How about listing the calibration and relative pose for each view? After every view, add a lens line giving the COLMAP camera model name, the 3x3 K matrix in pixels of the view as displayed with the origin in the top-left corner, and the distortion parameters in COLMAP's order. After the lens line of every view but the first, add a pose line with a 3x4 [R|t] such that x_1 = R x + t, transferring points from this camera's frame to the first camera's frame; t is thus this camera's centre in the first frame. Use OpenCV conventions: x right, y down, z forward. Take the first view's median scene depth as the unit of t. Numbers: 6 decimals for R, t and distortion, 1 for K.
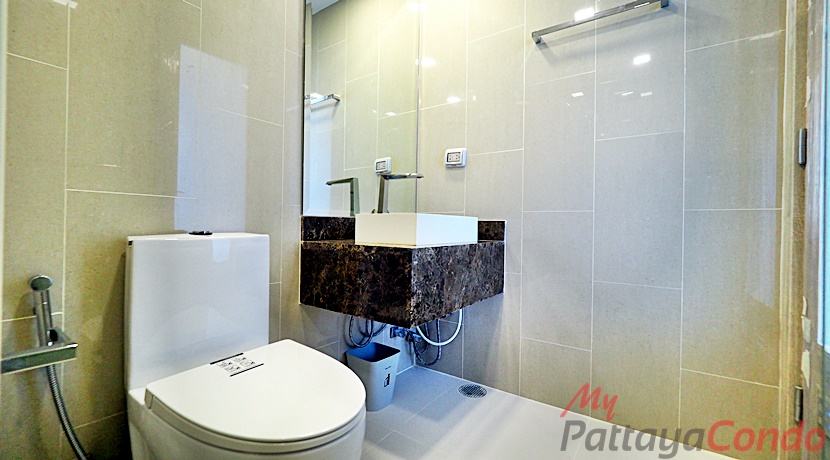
lens RADIAL K [[350.9, 0, 410.4], [0, 350.9, 224.1], [0, 0, 1]] dist [0.003185, -0.002274]
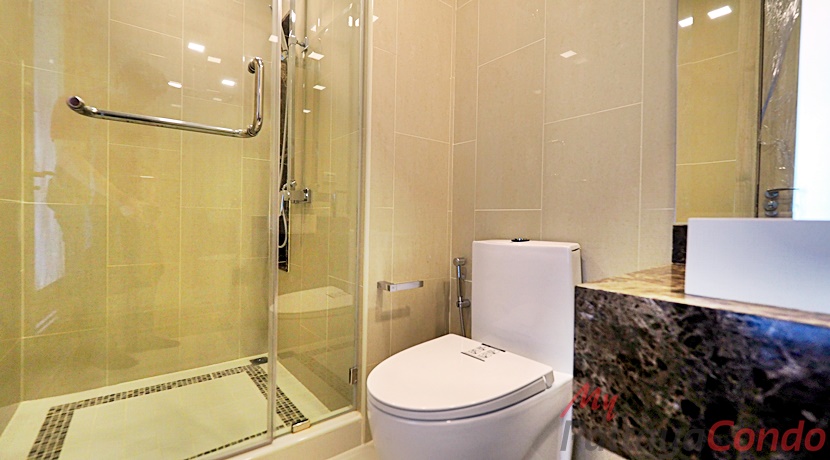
lens RADIAL K [[350.9, 0, 409.4], [0, 350.9, 228.4], [0, 0, 1]] dist [0.003185, -0.002274]
pose [[-0.256076, 0.009011, -0.966615, 0.551769], [-0.017371, 0.999752, 0.013921, -0.021090], [0.966501, 0.020356, -0.255856, 0.830287]]
